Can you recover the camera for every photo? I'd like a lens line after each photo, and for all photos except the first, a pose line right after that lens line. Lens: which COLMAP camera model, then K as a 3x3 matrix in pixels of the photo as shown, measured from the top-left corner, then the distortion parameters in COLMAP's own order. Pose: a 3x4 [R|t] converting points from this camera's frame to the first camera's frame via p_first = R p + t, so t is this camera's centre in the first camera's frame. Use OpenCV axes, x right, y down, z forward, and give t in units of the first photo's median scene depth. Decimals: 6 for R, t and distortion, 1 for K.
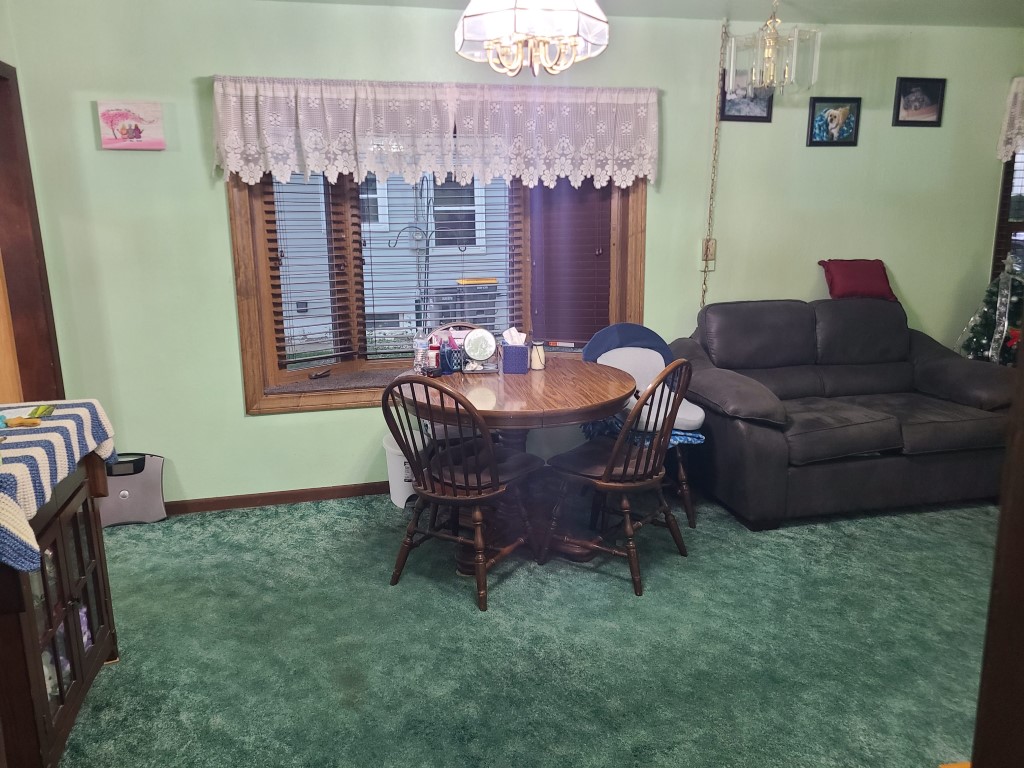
lens RADIAL K [[792.4, 0, 489.4], [0, 792.4, 379.6], [0, 0, 1]] dist [0.063412, -0.042025]
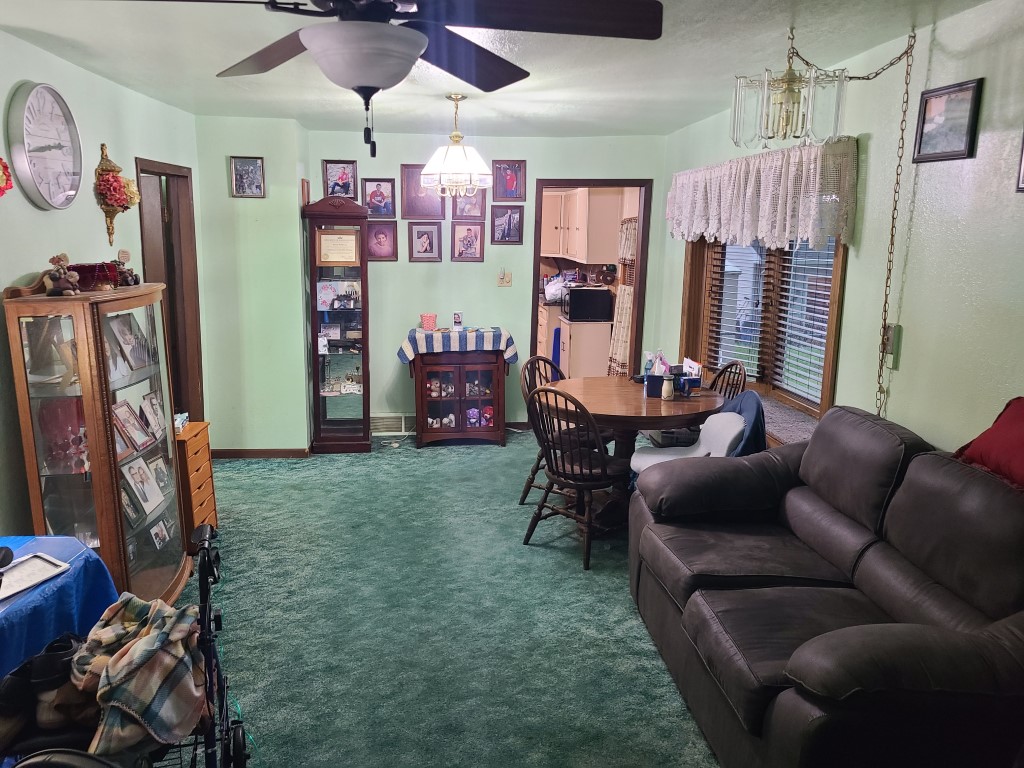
lens RADIAL K [[792.4, 0, 489.4], [0, 792.4, 379.6], [0, 0, 1]] dist [0.063412, -0.042025]
pose [[-0.194510, 0.192009, -0.961924, 1.067802], [-0.201429, 0.951936, 0.230746, -0.225531], [0.959996, 0.238642, -0.146485, 0.773083]]
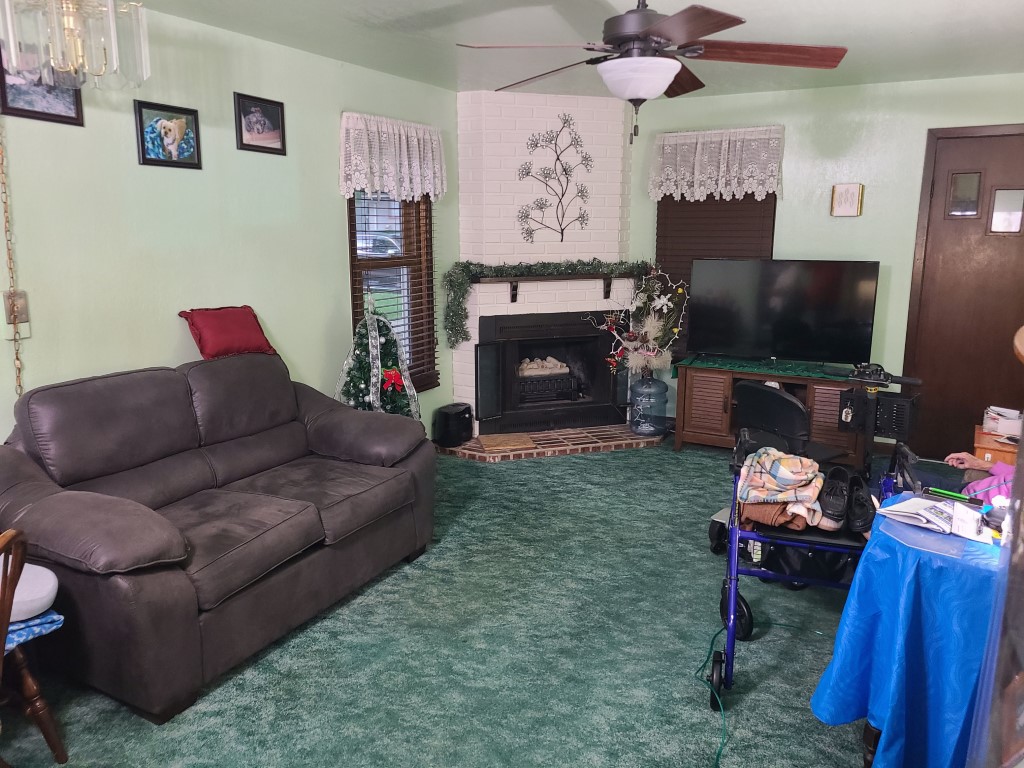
lens RADIAL K [[776.2, 0, 515.1], [0, 776.2, 374.0], [0, 0, 1]] dist [0.062181, -0.043888]
pose [[0.666564, -0.122883, 0.735249, 0.062925], [0.138453, 0.989566, 0.039869, -0.077410], [-0.732477, 0.075222, 0.676623, 0.259193]]
